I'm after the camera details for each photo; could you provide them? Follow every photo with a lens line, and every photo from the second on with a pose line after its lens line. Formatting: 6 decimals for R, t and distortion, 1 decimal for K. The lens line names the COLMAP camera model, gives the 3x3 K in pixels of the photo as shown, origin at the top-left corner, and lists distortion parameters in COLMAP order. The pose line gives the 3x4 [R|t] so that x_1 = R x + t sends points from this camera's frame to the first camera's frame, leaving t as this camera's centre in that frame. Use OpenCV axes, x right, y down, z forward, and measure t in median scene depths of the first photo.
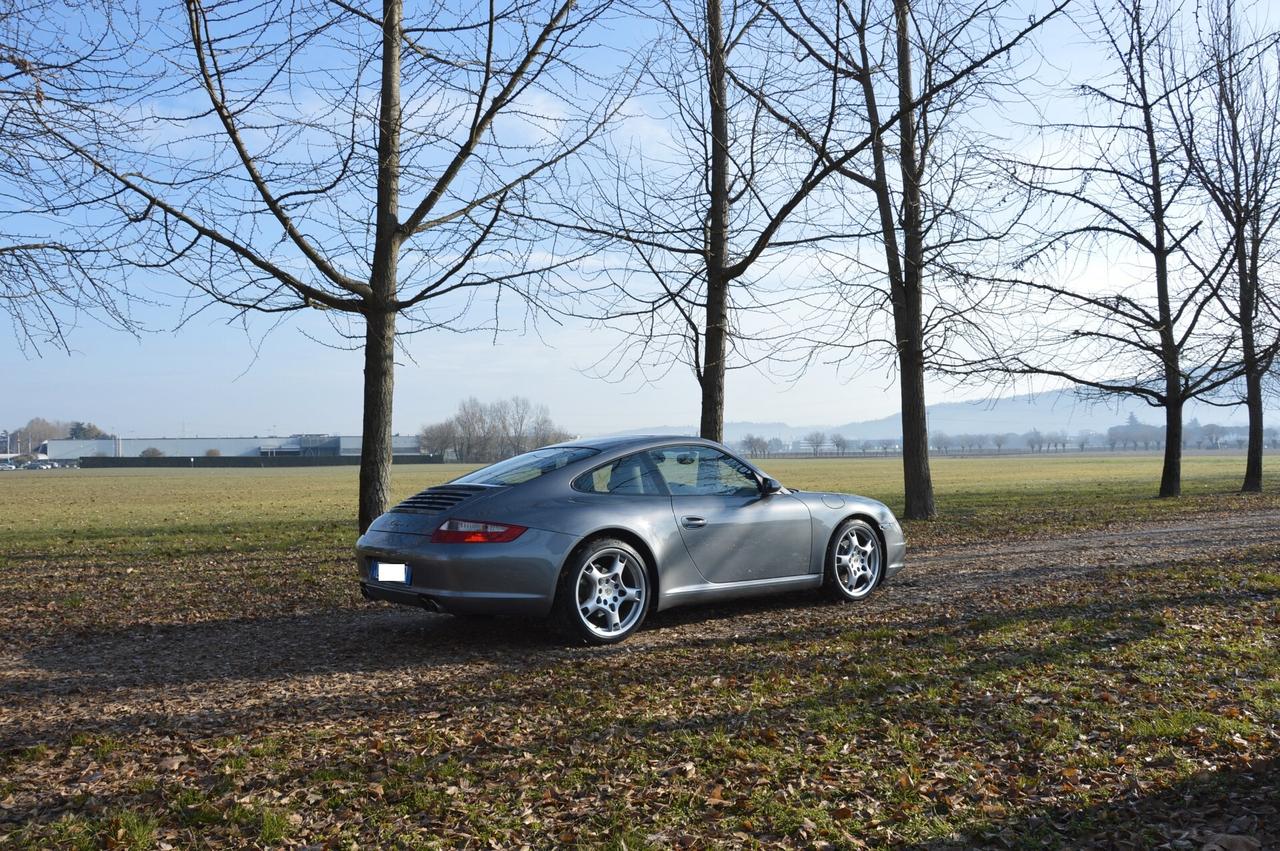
lens RADIAL K [[1100.4, 0, 662.9], [0, 1100.4, 410.6], [0, 0, 1]] dist [-0.153280, 0.144643]
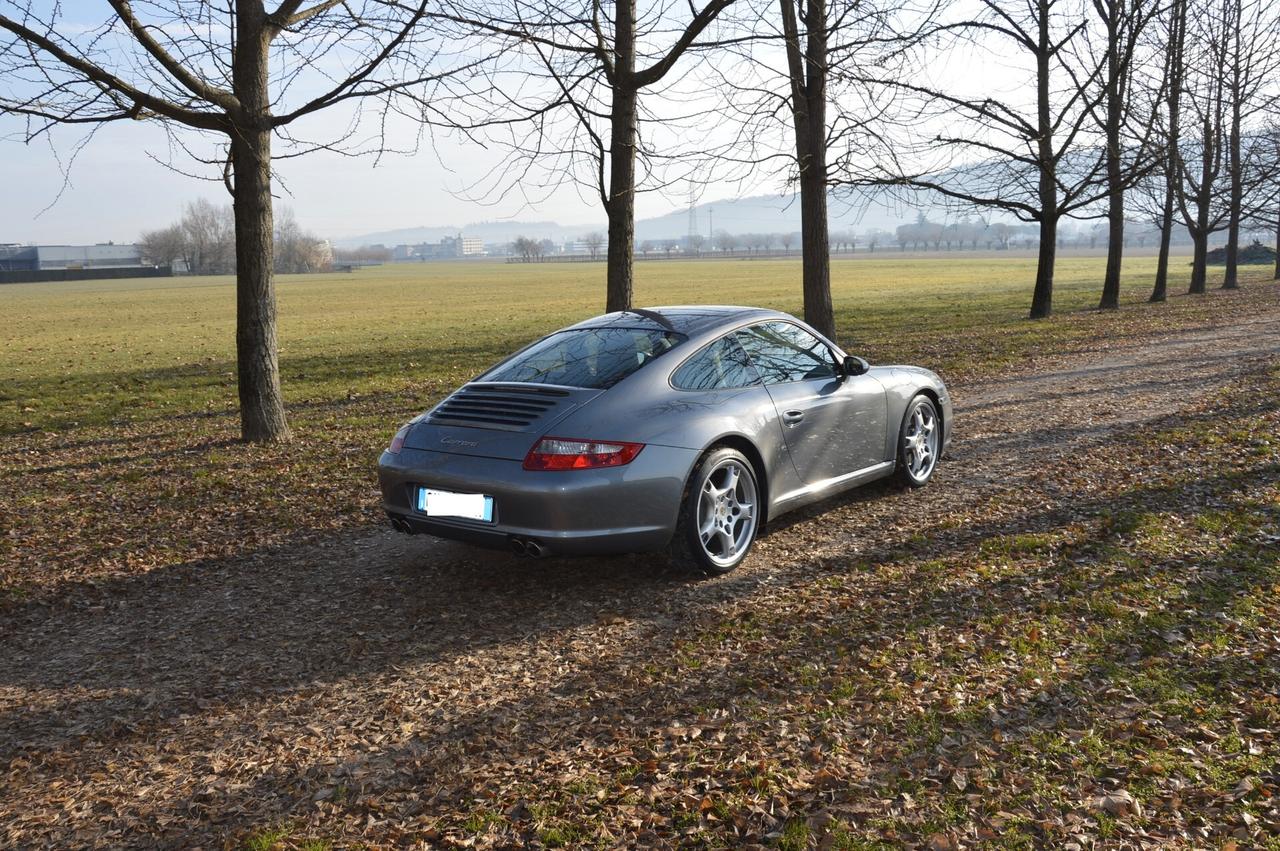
lens RADIAL K [[1182.1, 0, 659.6], [0, 1182.1, 425.4], [0, 0, 1]] dist [-0.123542, 0.193808]
pose [[0.975759, -0.043451, 0.214492, -0.131096], [0.002719, 0.982424, 0.186643, -0.030130], [-0.218832, -0.181535, 0.958727, 0.074967]]
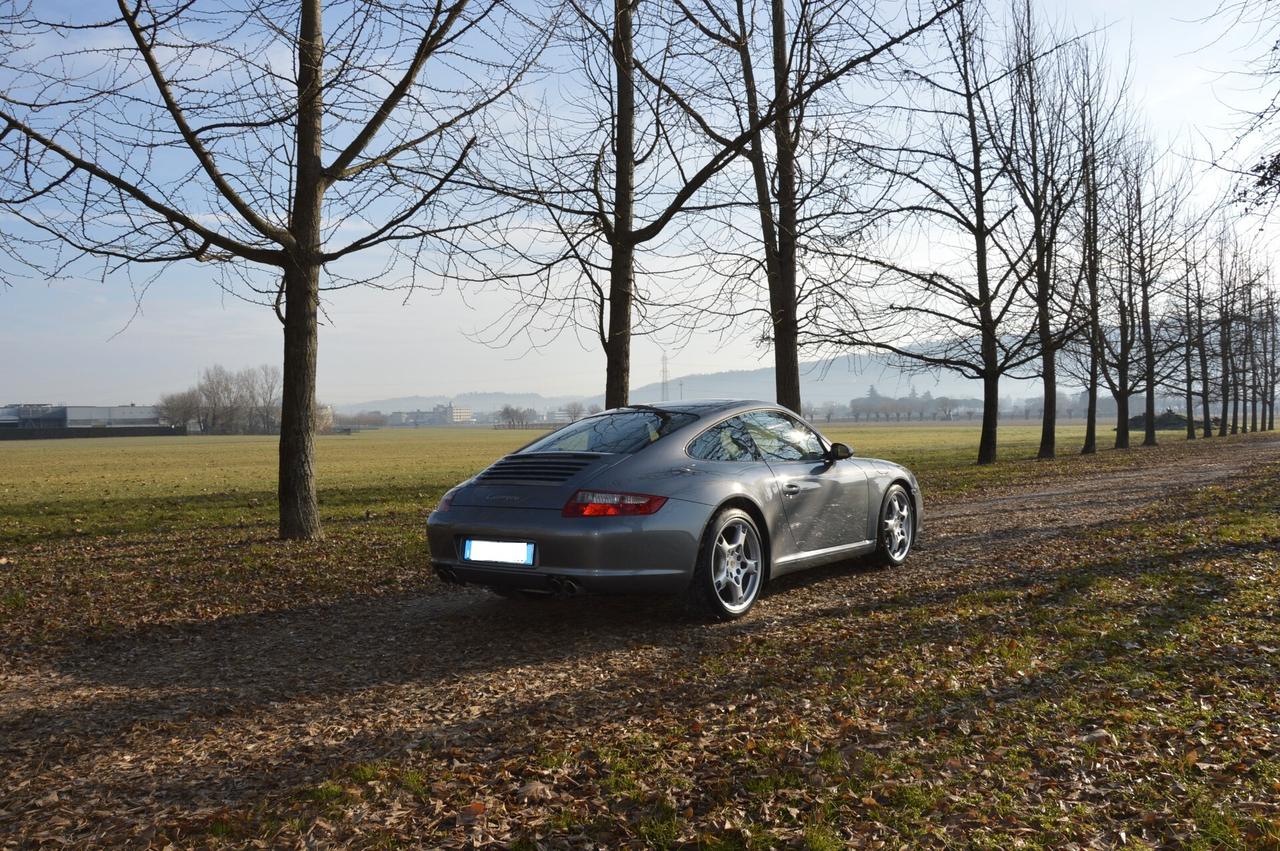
lens RADIAL K [[1100.4, 0, 662.9], [0, 1100.4, 410.6], [0, 0, 1]] dist [-0.153280, 0.144643]
pose [[0.968952, 0.000855, 0.247248, -0.156808], [-0.007327, 0.999654, 0.025257, 0.004468], [-0.247141, -0.026285, 0.968623, 0.047283]]
